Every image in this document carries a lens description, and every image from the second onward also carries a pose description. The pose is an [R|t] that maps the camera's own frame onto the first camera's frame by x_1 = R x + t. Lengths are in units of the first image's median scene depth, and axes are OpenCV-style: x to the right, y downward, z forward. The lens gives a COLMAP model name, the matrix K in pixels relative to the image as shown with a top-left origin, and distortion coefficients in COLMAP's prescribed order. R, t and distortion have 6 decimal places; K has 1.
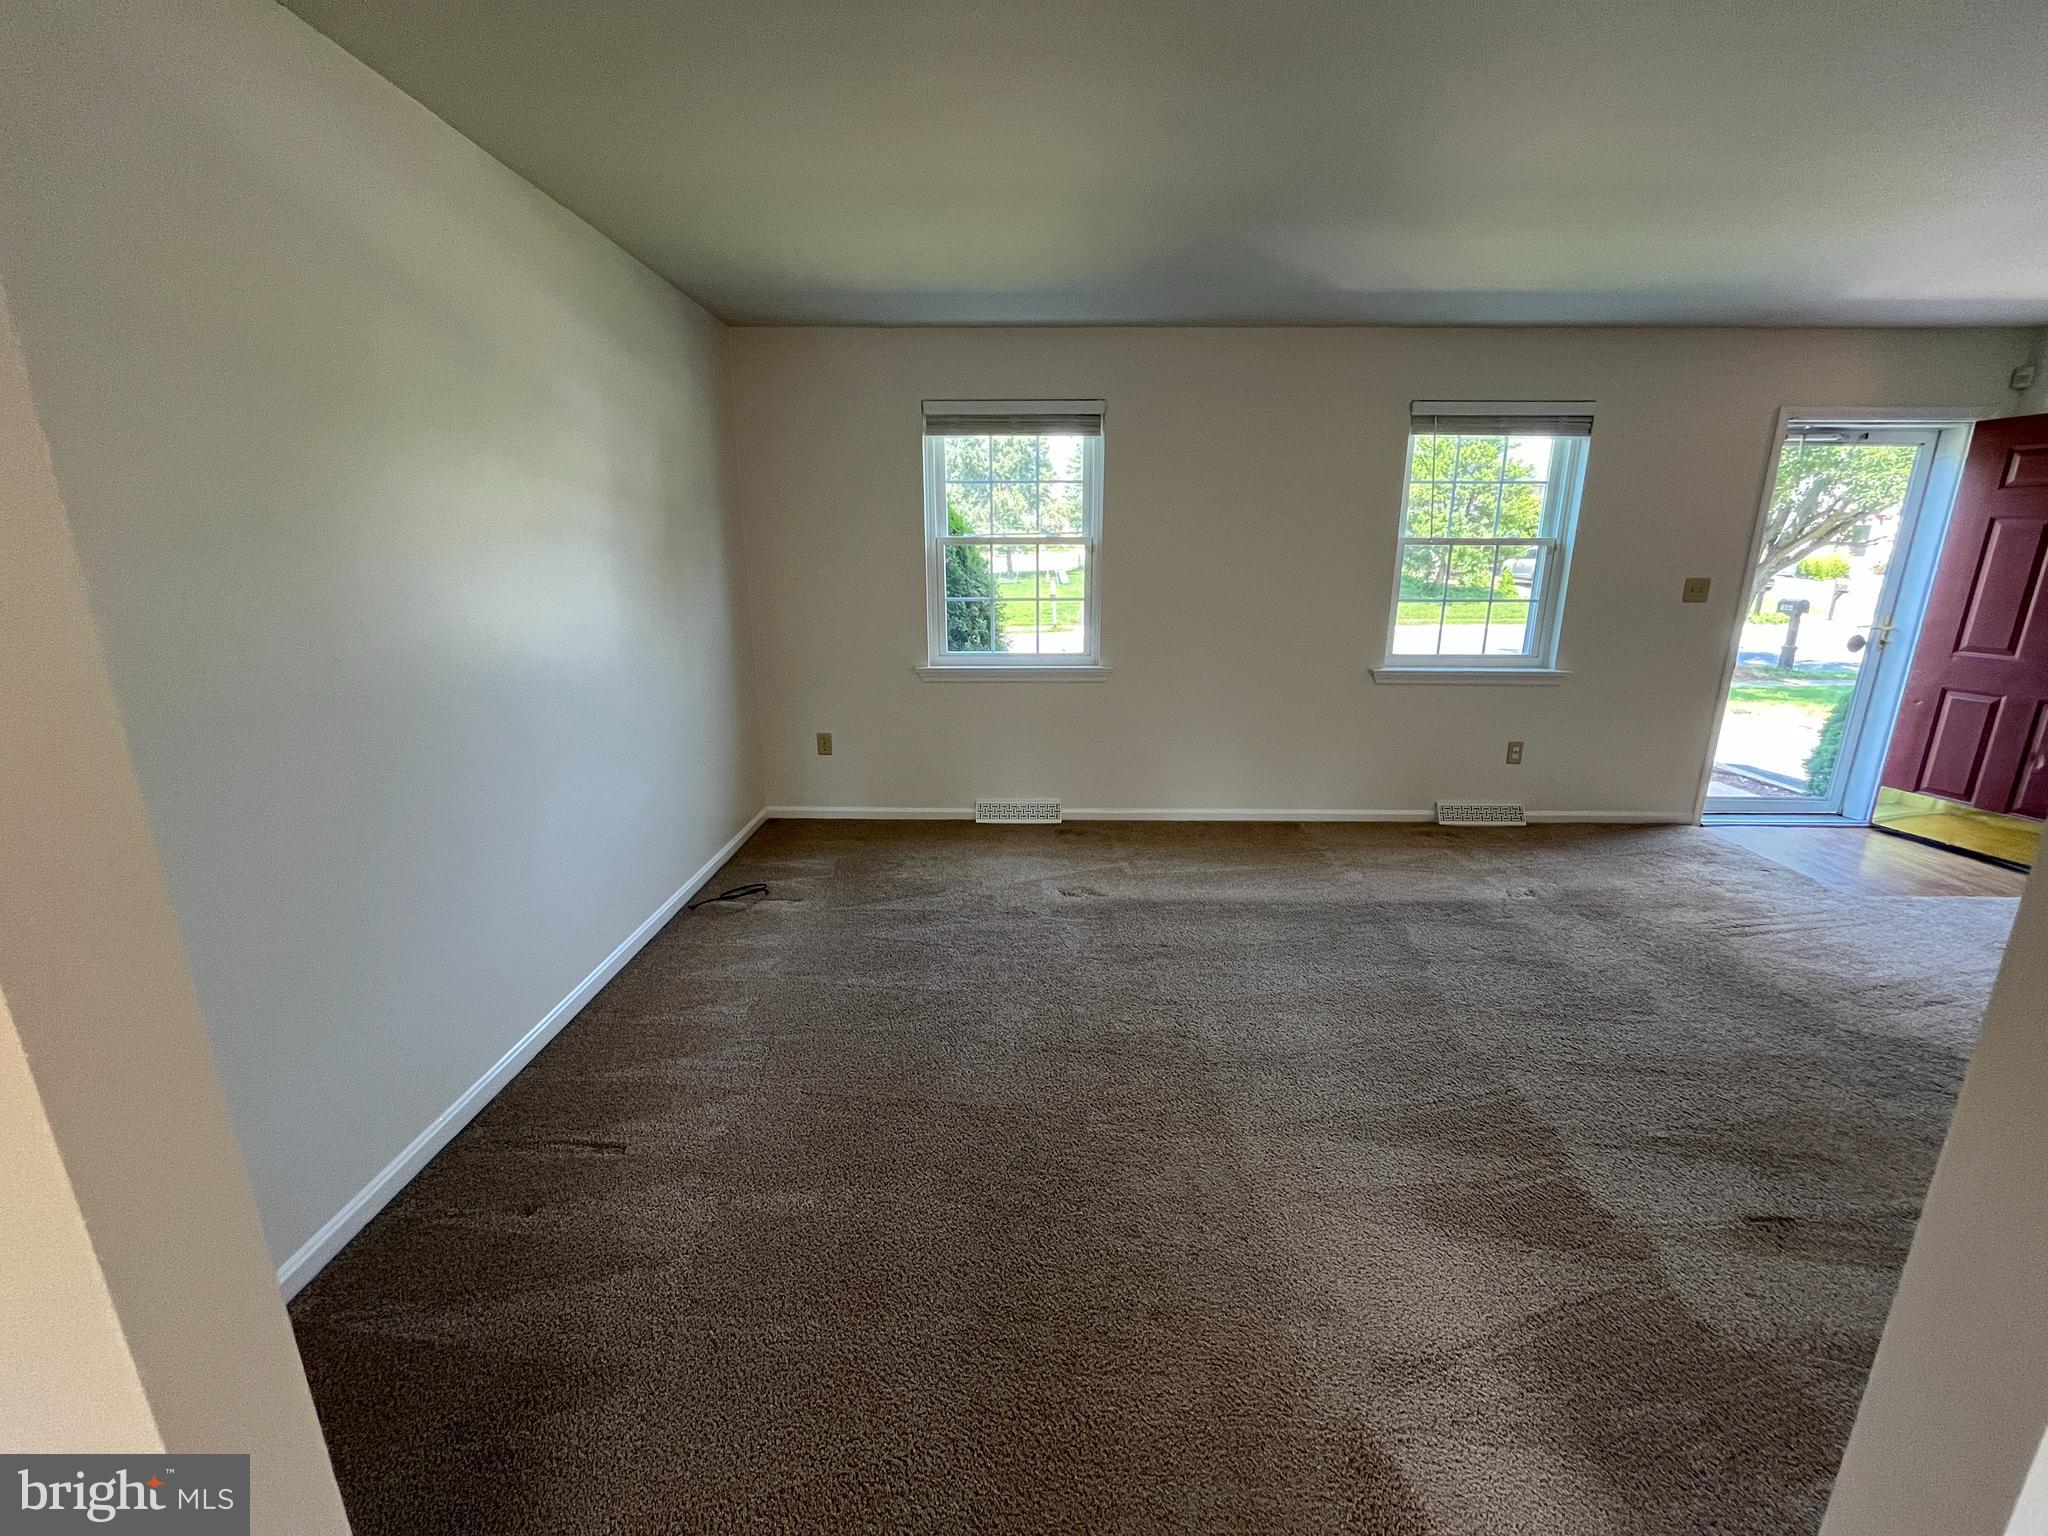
lens RADIAL K [[826.5, 0, 1024.6], [0, 826.5, 761.3], [0, 0, 1]] dist [-0.003966, 0.000728]
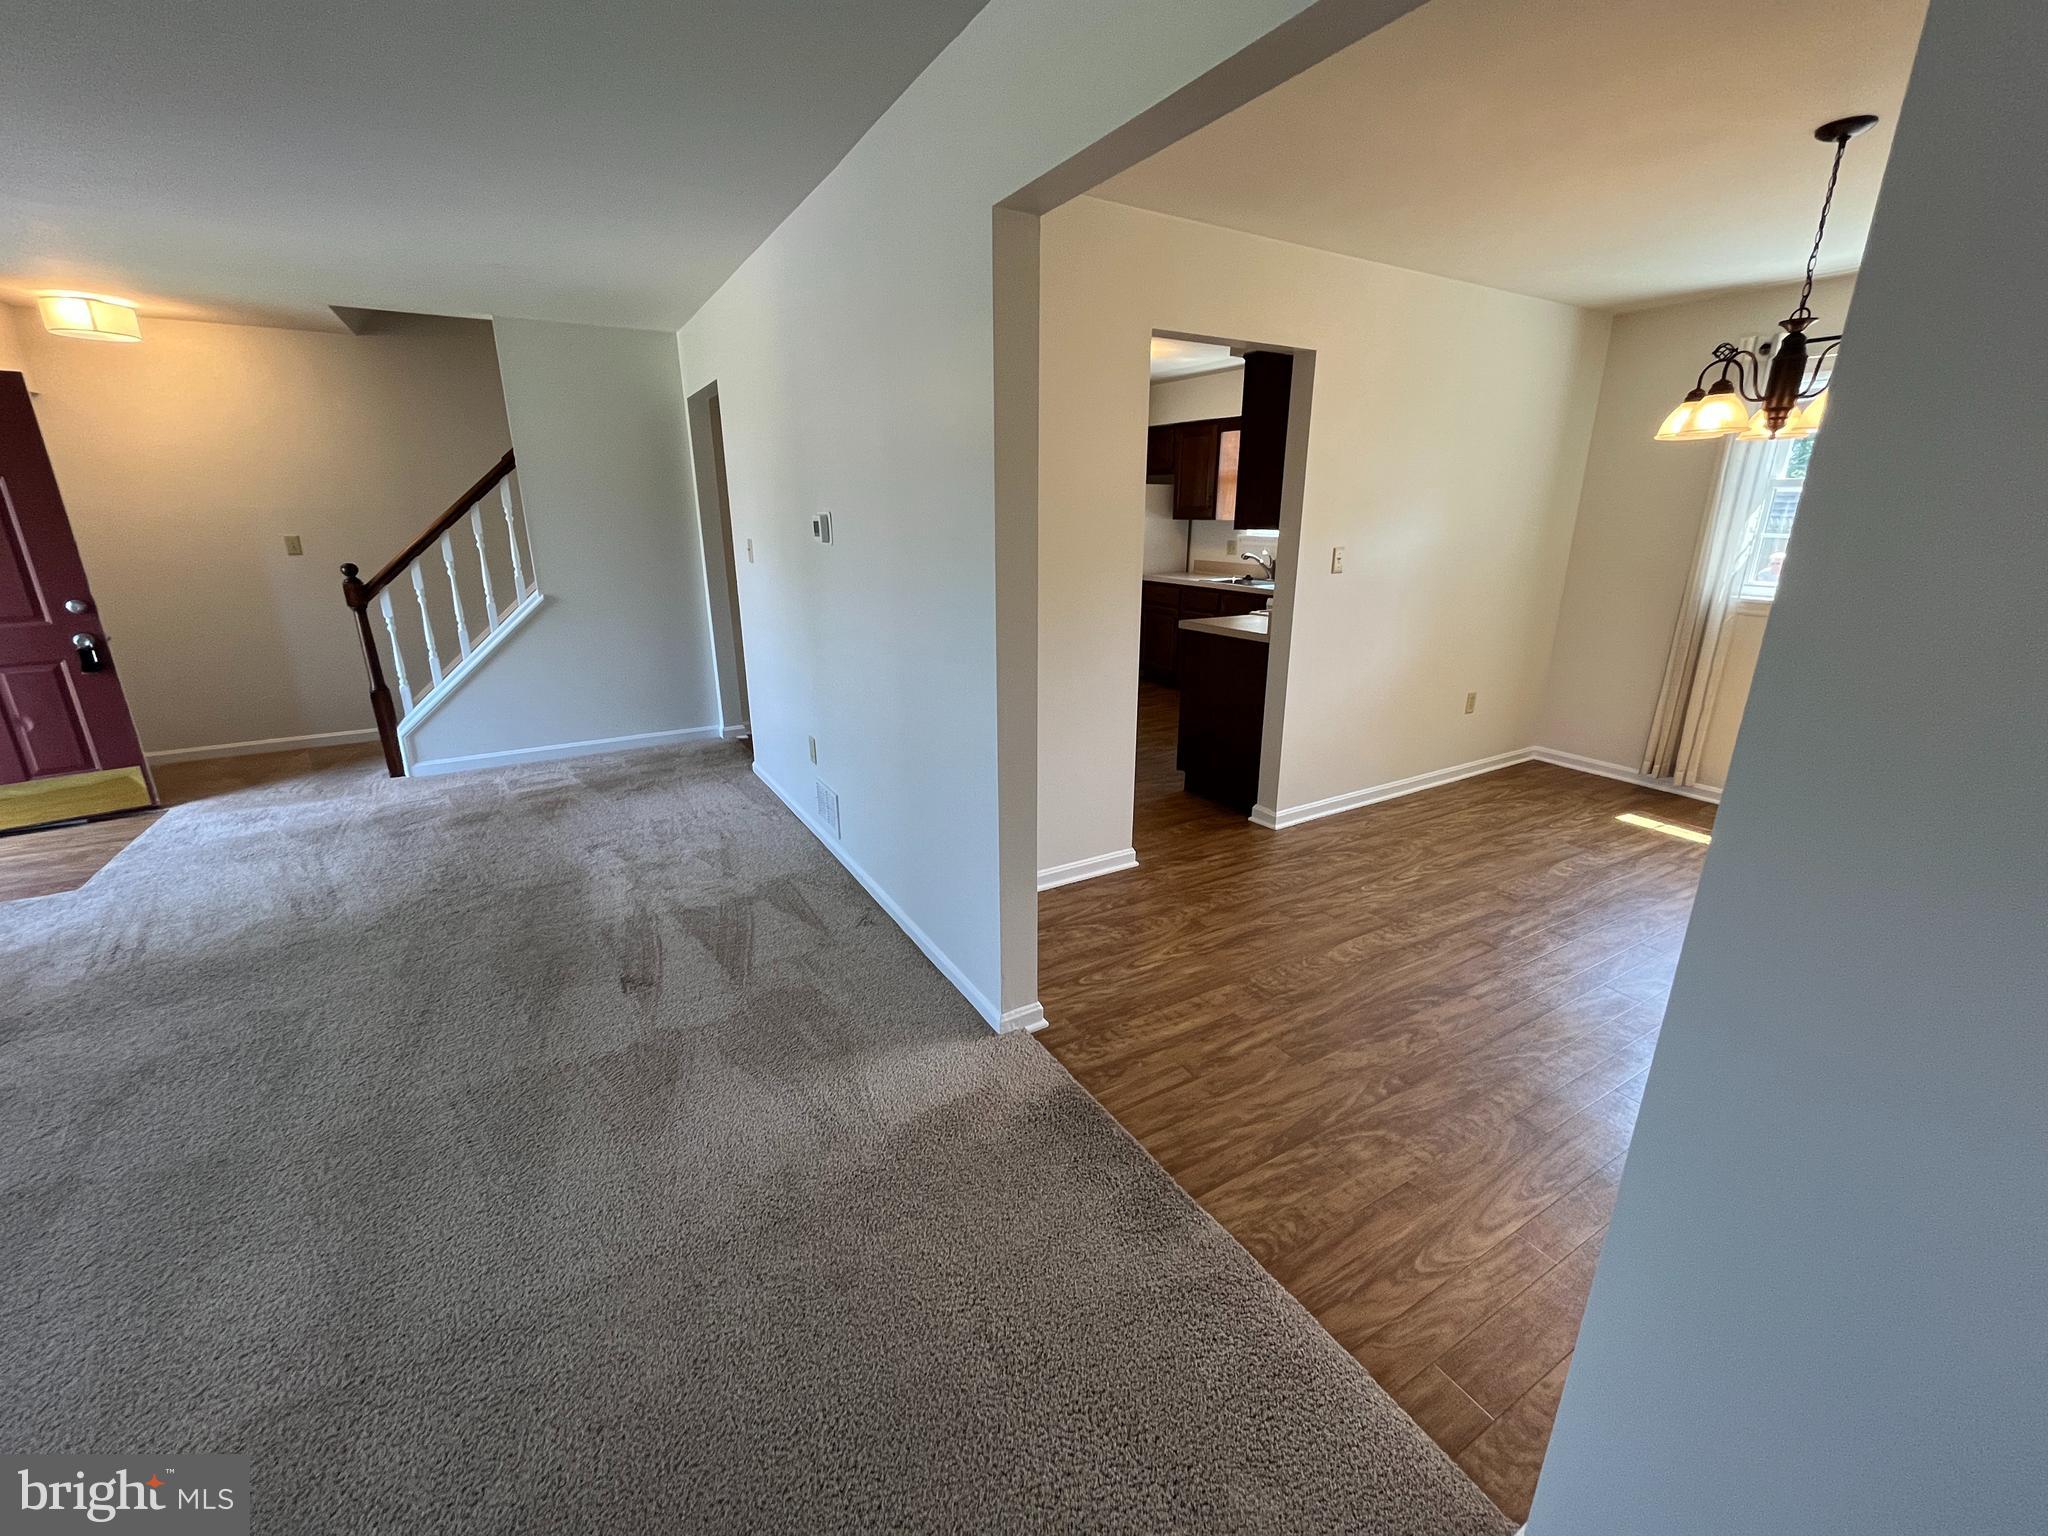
lens RADIAL K [[826.5, 0, 1023.9], [0, 826.5, 769.7], [0, 0, 1]] dist [-0.003966, 0.000728]
pose [[-0.526292, -0.259114, 0.809862, -0.256341], [0.211684, 0.882526, 0.419927, -0.112814], [-0.823533, 0.392439, -0.409616, 0.410887]]
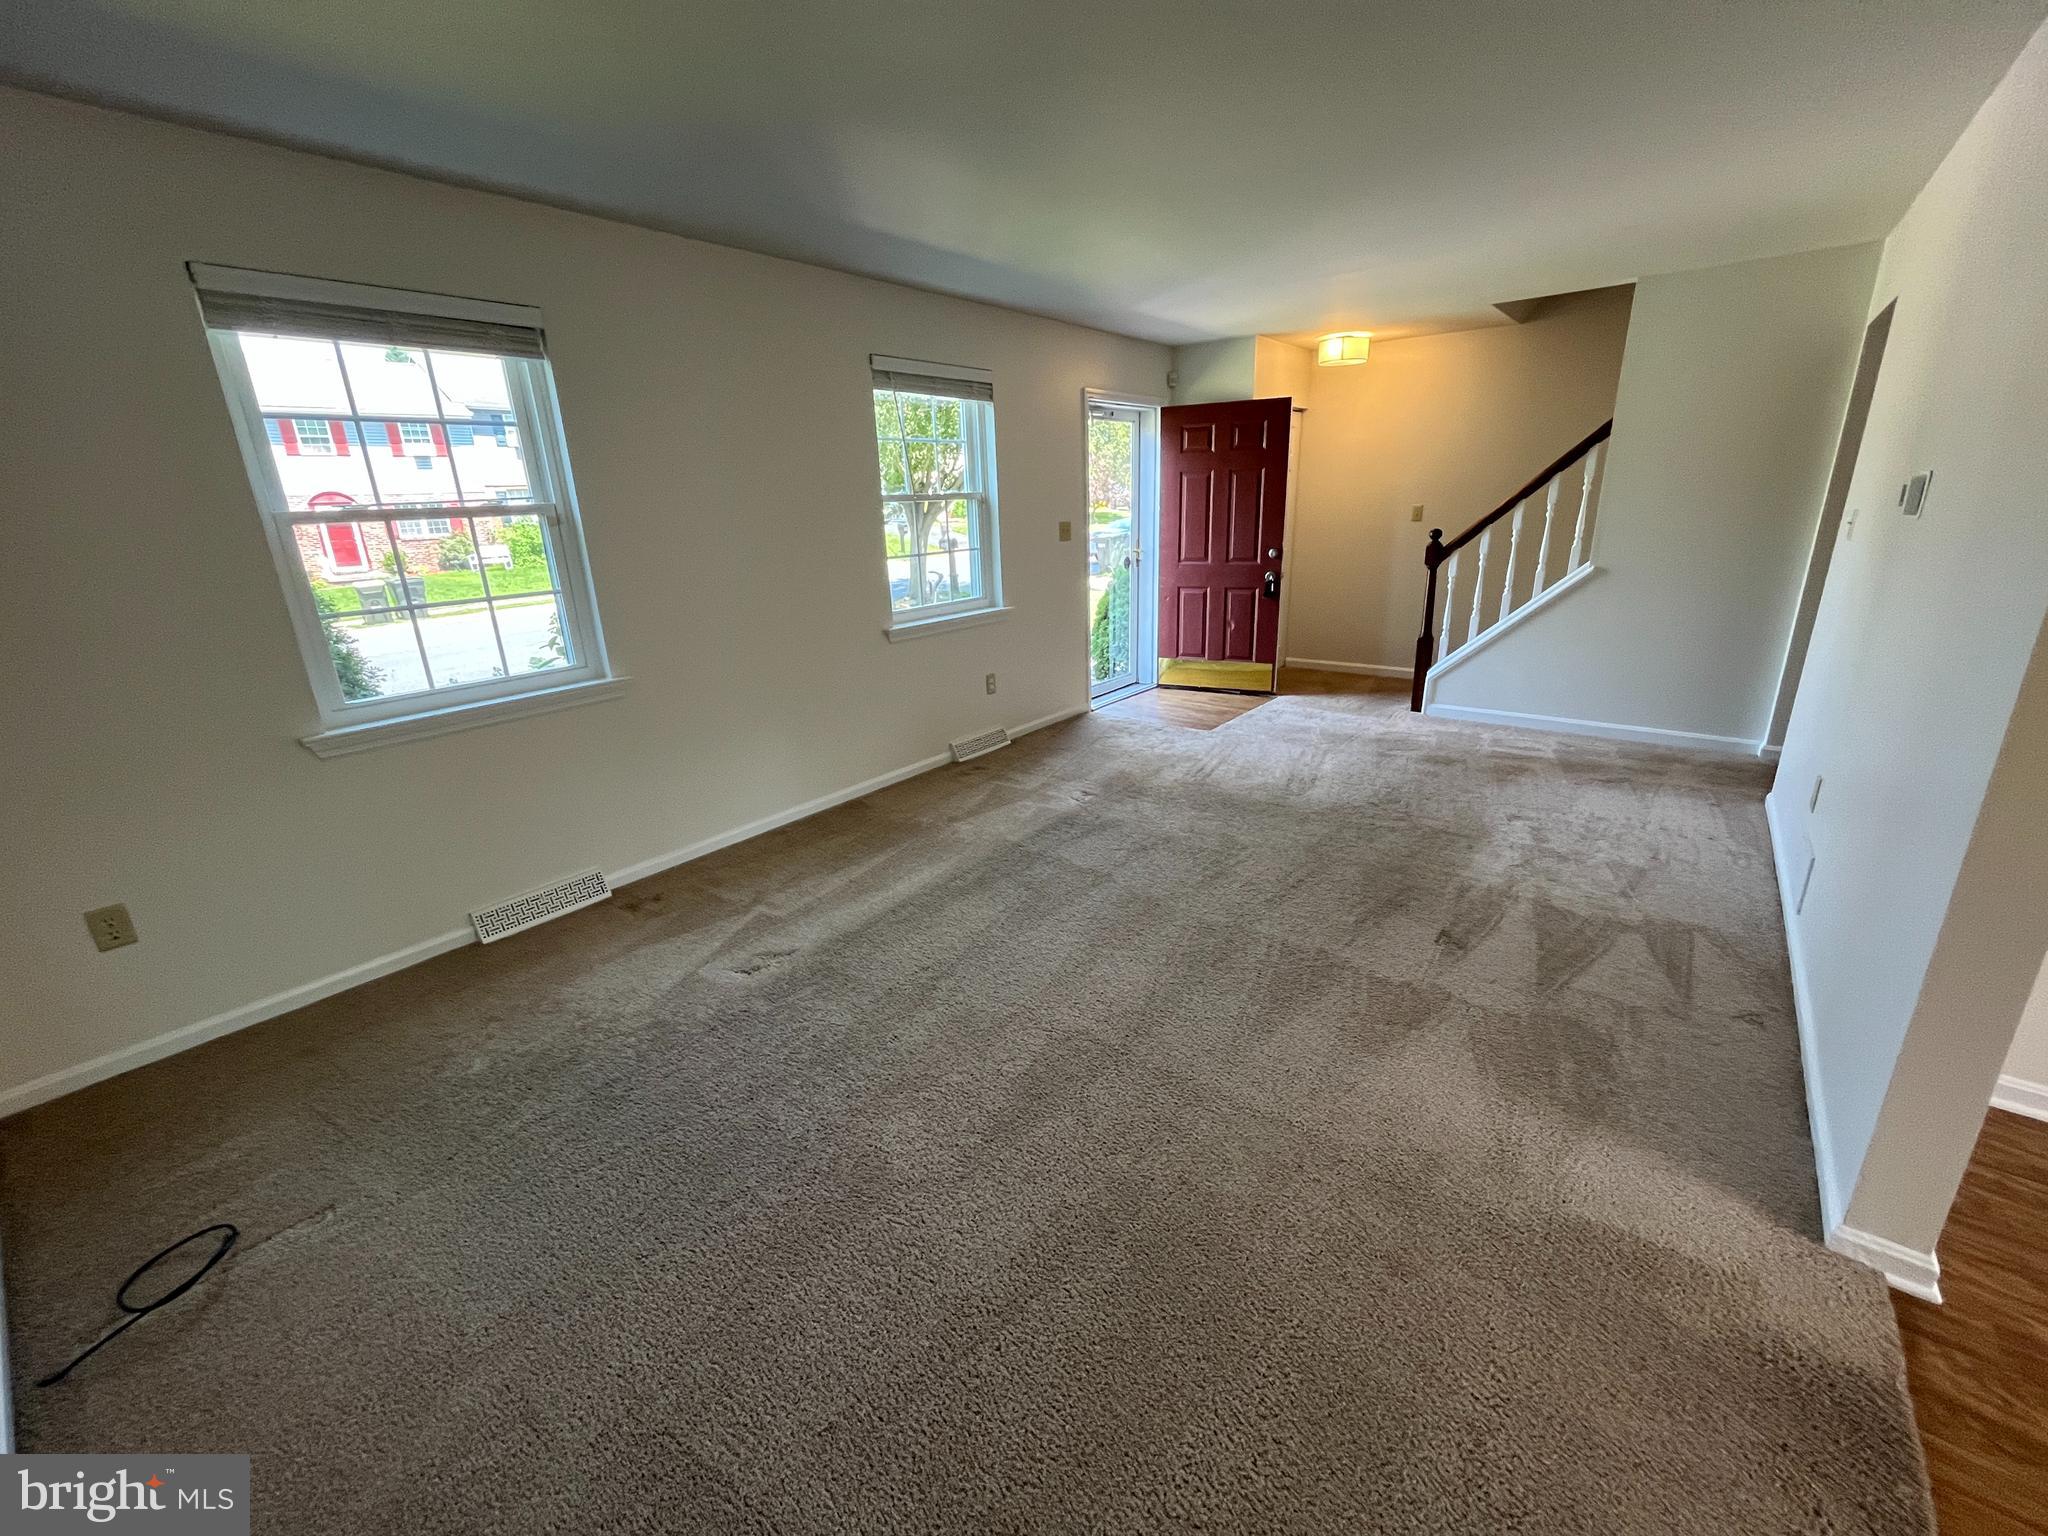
lens RADIAL K [[826.5, 0, 1029.0], [0, 826.5, 765.0], [0, 0, 1]] dist [-0.003966, 0.000728]
pose [[0.609583, -0.266558, 0.746562, -0.291357], [0.232124, 0.960512, 0.153414, -0.075492], [-0.757976, 0.079776, 0.647386, 0.266670]]
